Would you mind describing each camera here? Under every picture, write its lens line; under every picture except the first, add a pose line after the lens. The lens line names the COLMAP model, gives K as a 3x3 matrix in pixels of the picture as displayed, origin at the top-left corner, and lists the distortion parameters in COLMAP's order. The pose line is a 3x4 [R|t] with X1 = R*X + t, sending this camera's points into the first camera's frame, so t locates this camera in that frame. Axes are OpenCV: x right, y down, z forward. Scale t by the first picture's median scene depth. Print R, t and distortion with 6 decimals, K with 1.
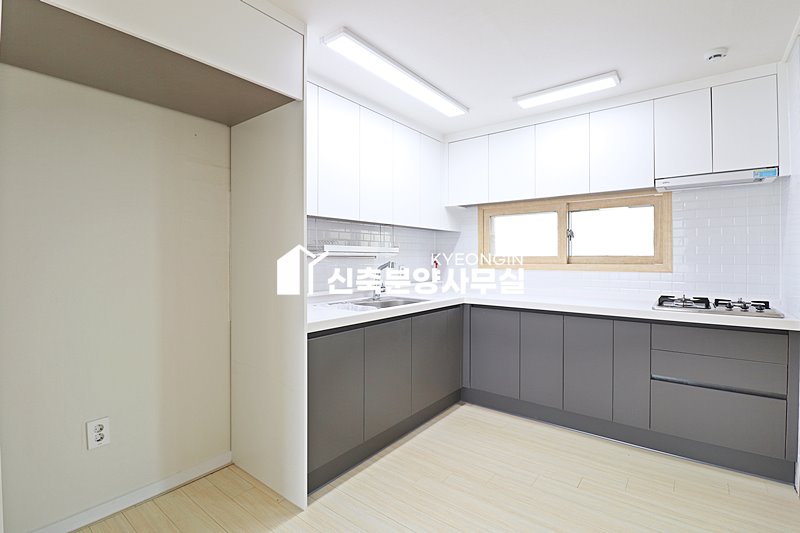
lens RADIAL K [[368.8, 0, 402.1], [0, 368.8, 260.1], [0, 0, 1]] dist [-0.004819, -0.005849]
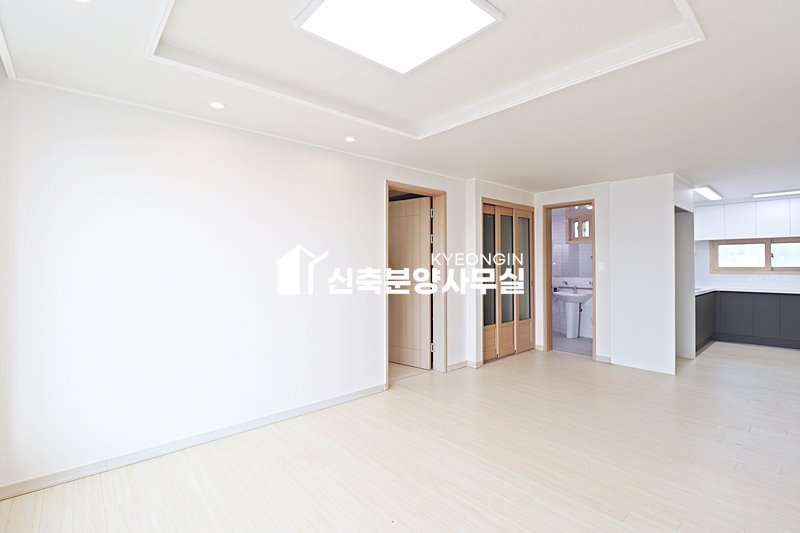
lens RADIAL K [[368.8, 0, 400.9], [0, 368.8, 265.7], [0, 0, 1]] dist [-0.004819, -0.005849]
pose [[0.984916, 0.002750, -0.173012, -1.219824], [-0.004735, 0.999928, -0.011061, 0.012983], [0.172969, 0.011713, 0.984858, -1.305041]]
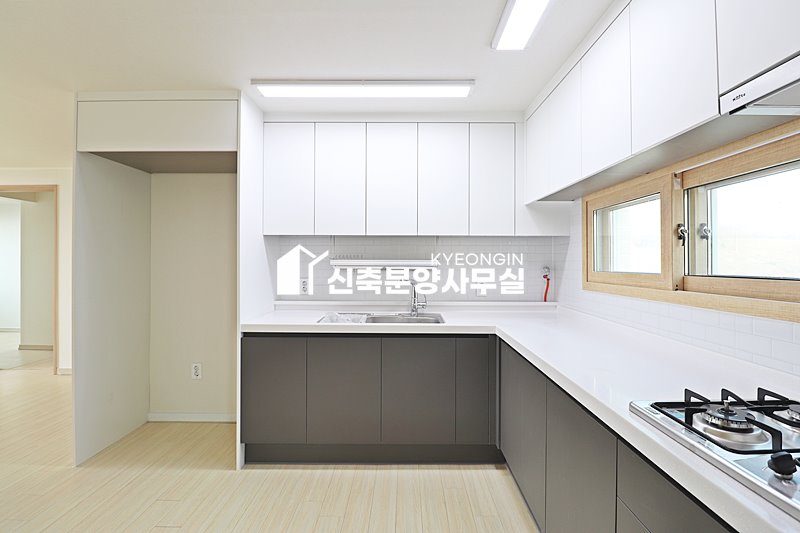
lens RADIAL K [[368.8, 0, 405.0], [0, 368.8, 260.0], [0, 0, 1]] dist [-0.004819, -0.005849]
pose [[0.617180, -0.000969, -0.786822, 0.678894], [-0.006872, 0.999954, -0.006621, -0.028400], [0.786792, 0.009494, 0.617145, 0.409307]]
